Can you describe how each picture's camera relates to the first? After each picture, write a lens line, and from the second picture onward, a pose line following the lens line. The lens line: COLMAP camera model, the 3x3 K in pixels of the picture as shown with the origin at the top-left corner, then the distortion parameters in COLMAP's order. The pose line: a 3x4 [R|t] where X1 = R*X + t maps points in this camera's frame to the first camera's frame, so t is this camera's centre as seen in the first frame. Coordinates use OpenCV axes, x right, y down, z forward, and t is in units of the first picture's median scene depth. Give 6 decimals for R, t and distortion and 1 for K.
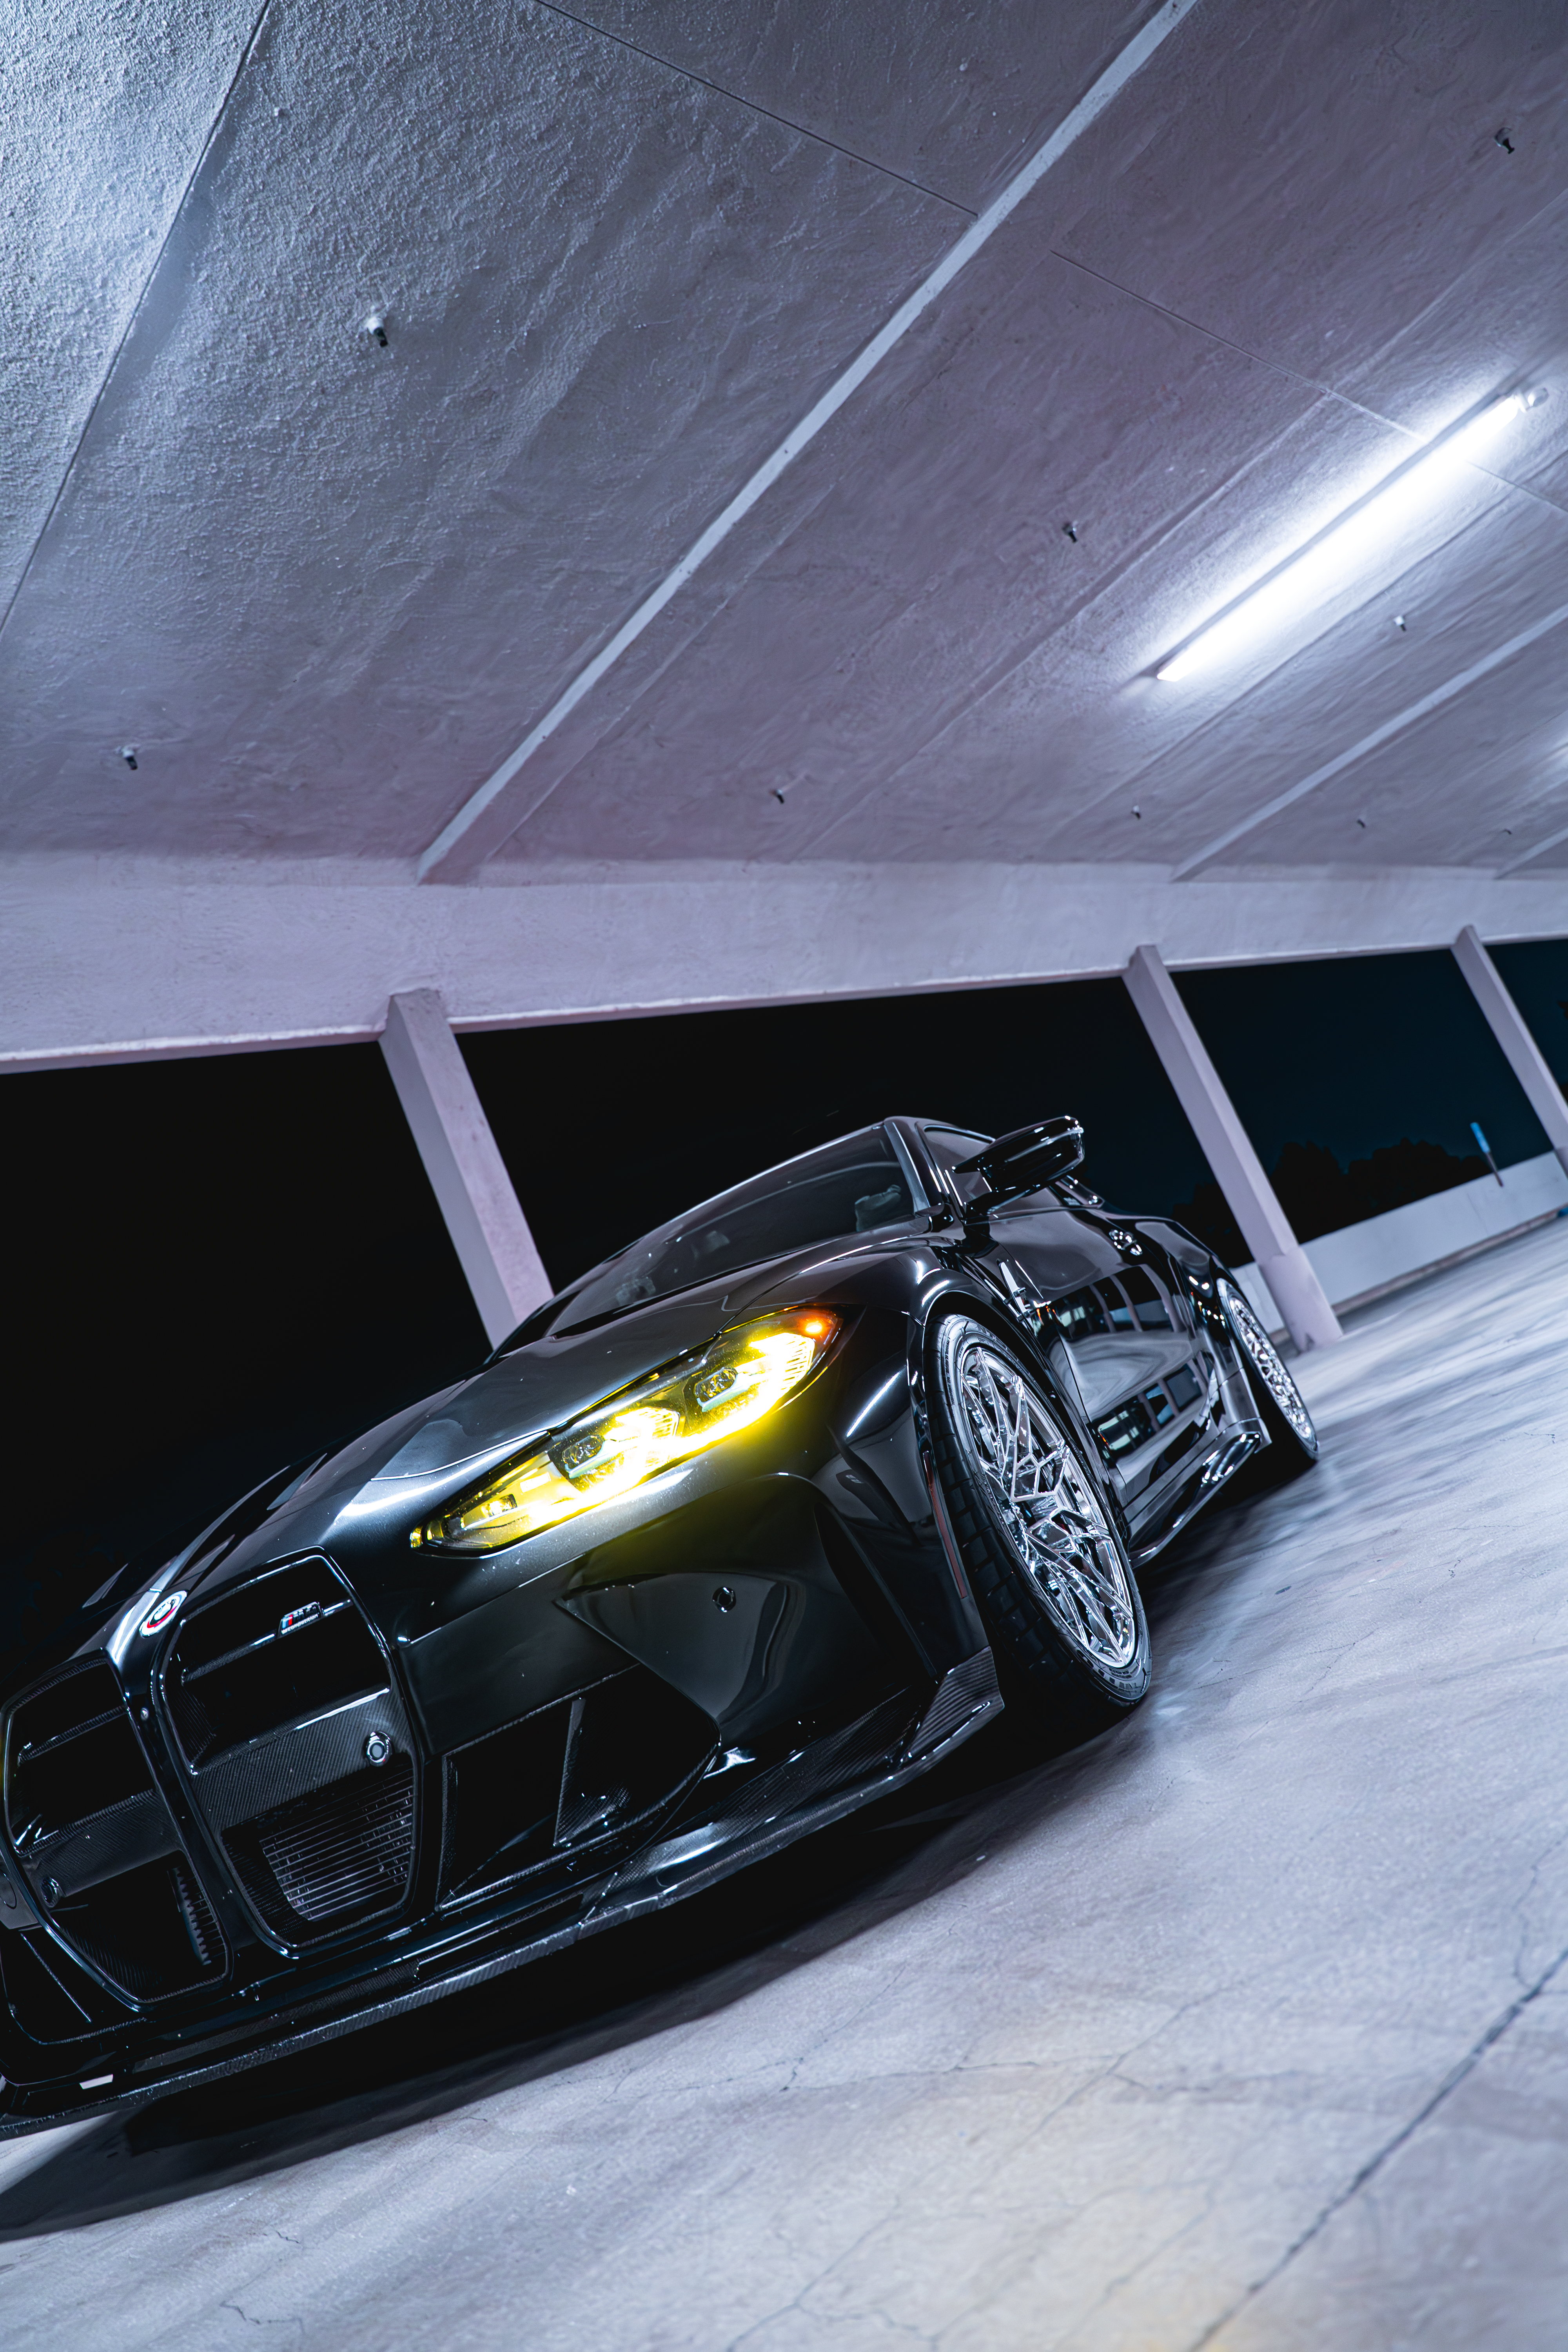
lens RADIAL K [[1570.0, 0, 784.0], [0, 1570.0, 1176.0], [0, 0, 1]] dist [-0.000725, -0.003450]
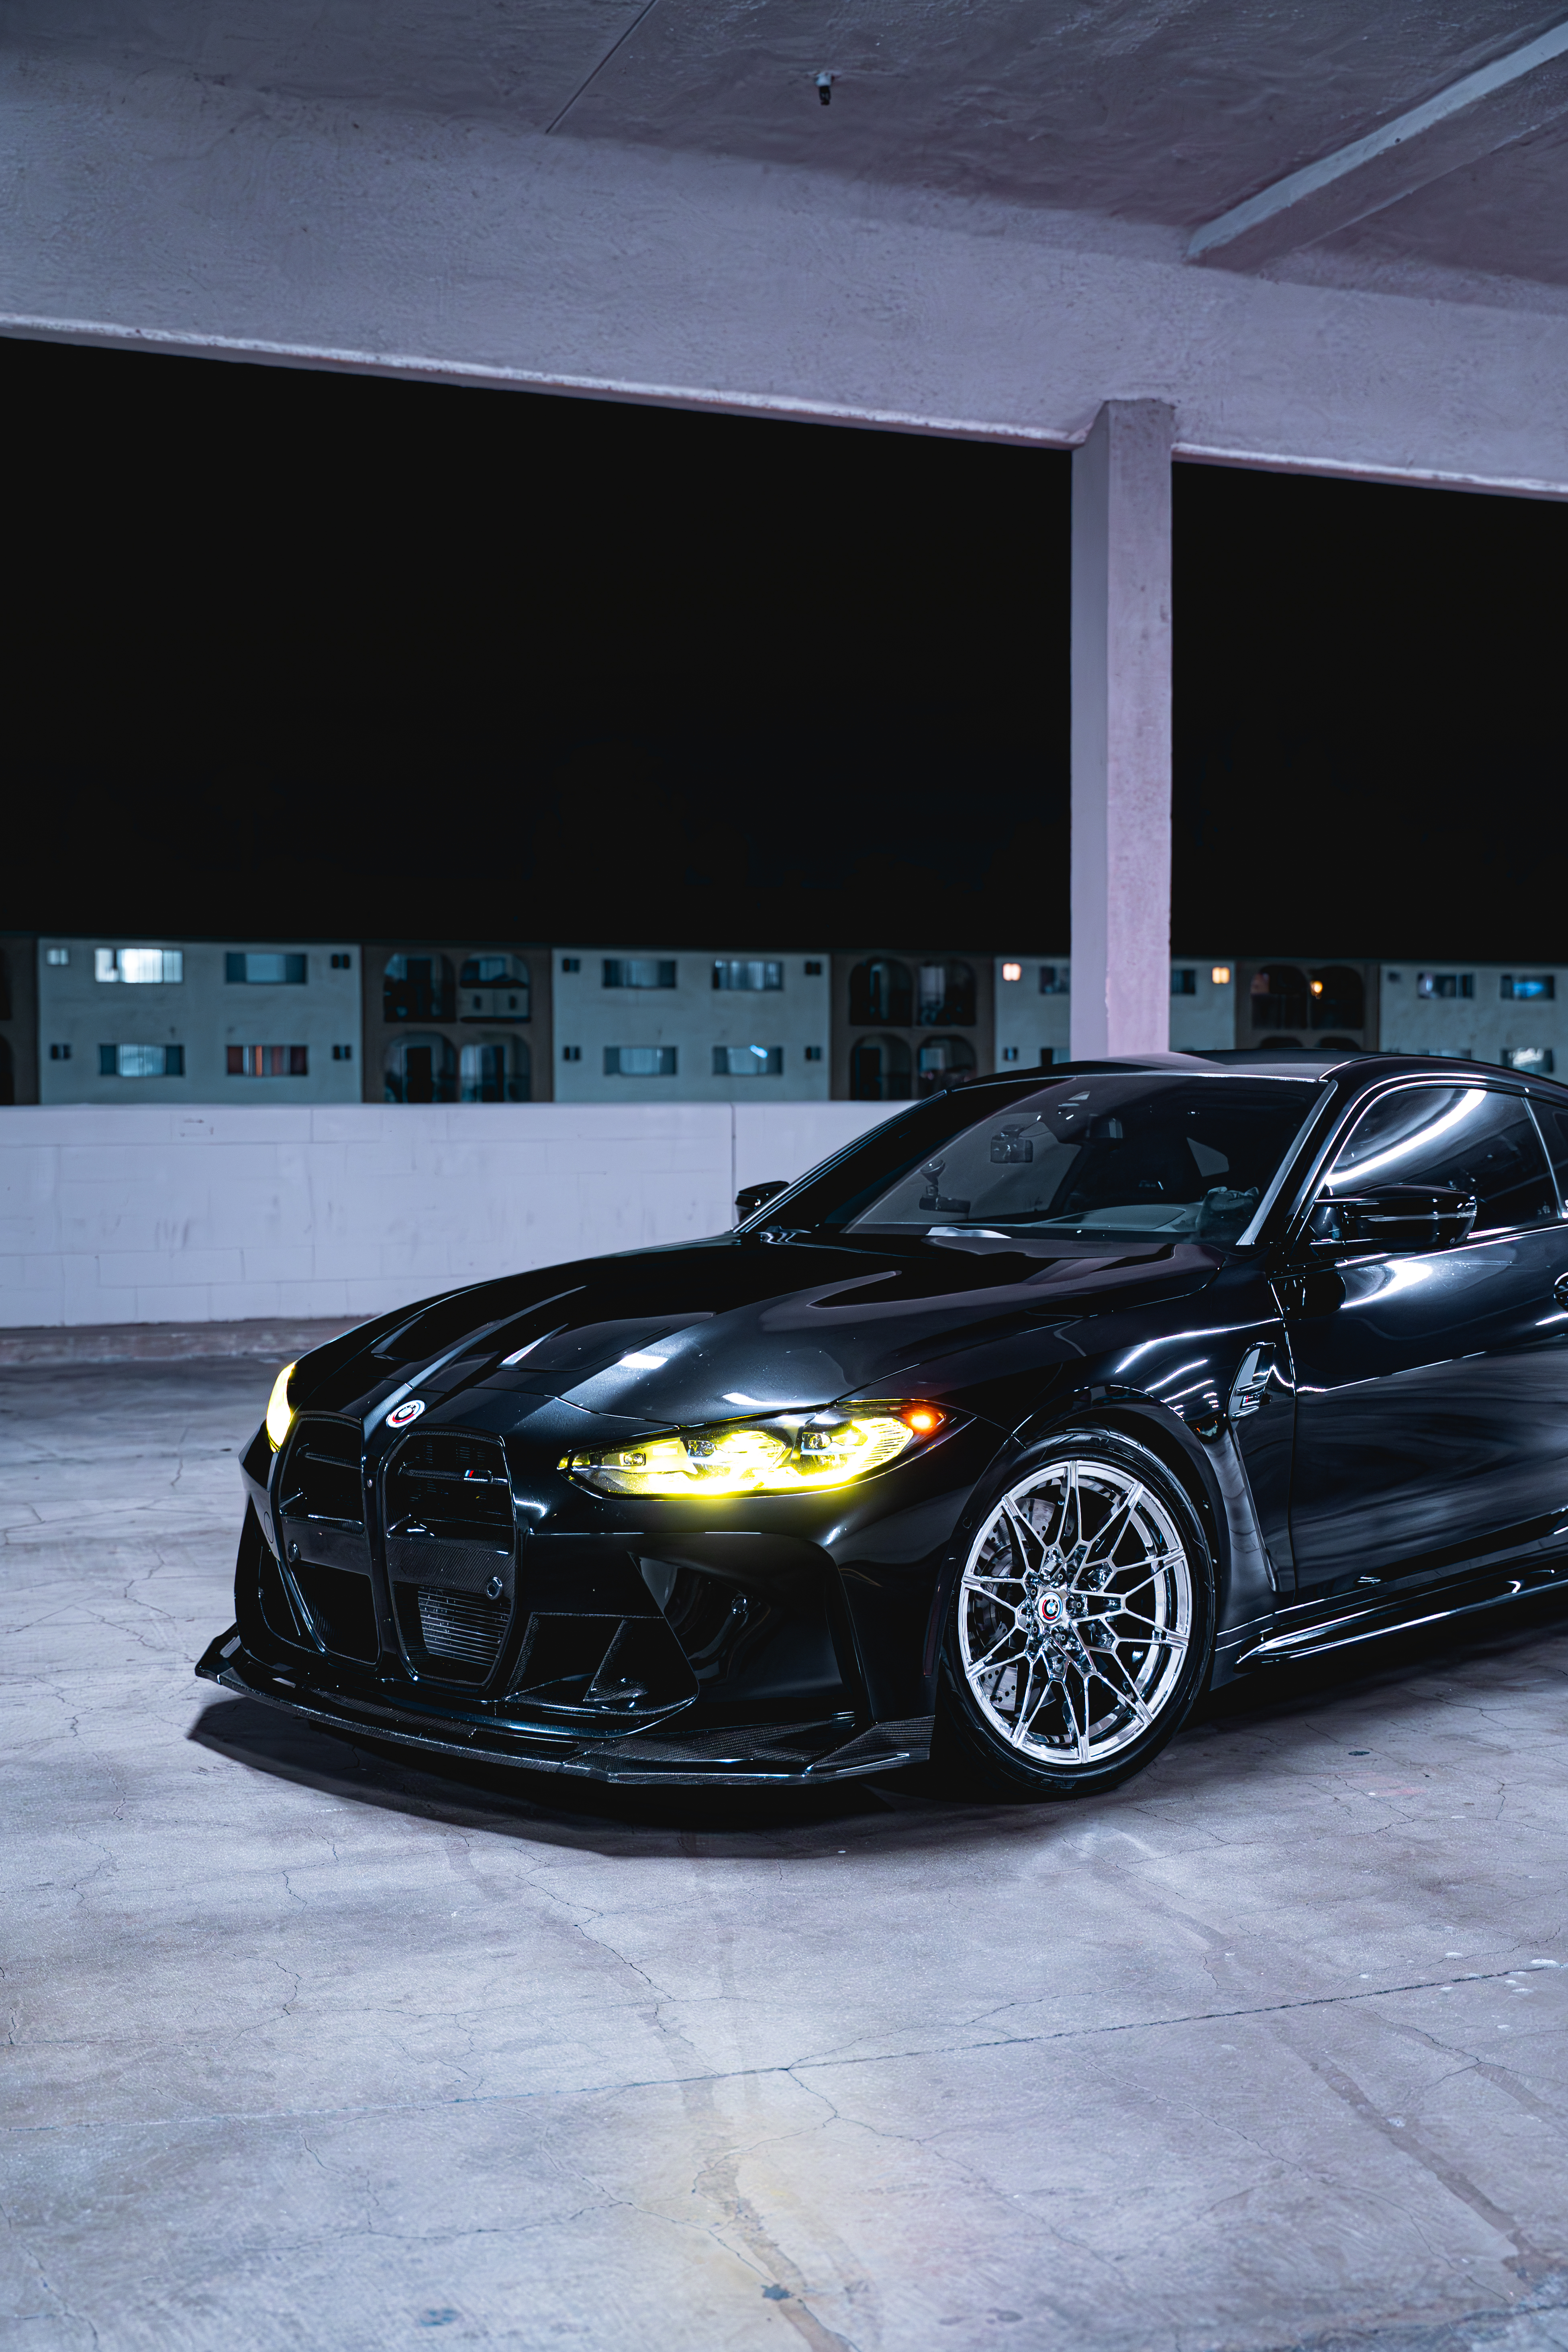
lens RADIAL K [[2569.9, 0, 784.0], [0, 2569.9, 1176.0], [0, 0, 1]] dist [0.012566, 0.014180]
pose [[0.874075, 0.387882, -0.292474, 0.115116], [-0.279352, 0.893884, 0.350619, -0.195702], [0.397437, -0.224764, 0.889677, -0.199951]]
